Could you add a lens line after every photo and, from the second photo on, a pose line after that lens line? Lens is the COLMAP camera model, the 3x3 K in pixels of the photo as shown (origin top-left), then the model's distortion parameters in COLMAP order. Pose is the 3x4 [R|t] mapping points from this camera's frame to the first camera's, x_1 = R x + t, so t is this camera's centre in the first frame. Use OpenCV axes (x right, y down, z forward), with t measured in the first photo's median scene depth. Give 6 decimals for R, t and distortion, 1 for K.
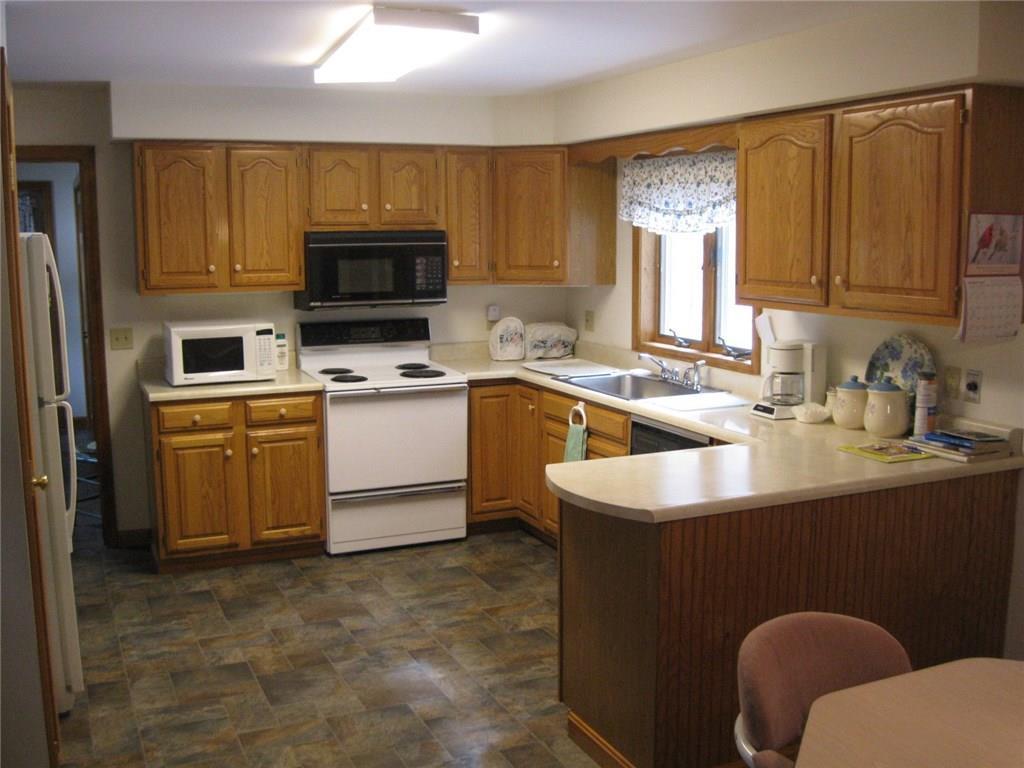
lens RADIAL K [[1034.8, 0, 512.0], [0, 1034.8, 384.0], [0, 0, 1]] dist [-0.113676, 0.014406]
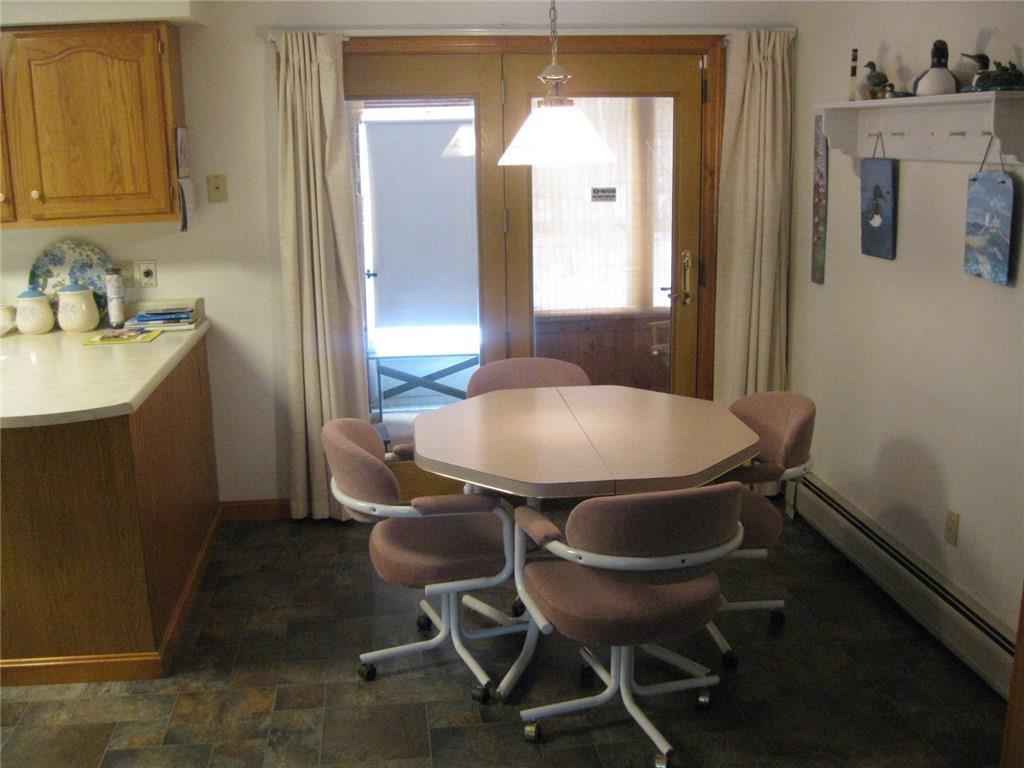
lens RADIAL K [[1034.8, 0, 512.0], [0, 1034.8, 384.0], [0, 0, 1]] dist [-0.113676, 0.014406]
pose [[0.313077, -0.217562, 0.924472, -0.554050], [0.156713, 0.971899, 0.175652, -0.014870], [-0.936709, 0.089884, 0.338374, 0.191165]]
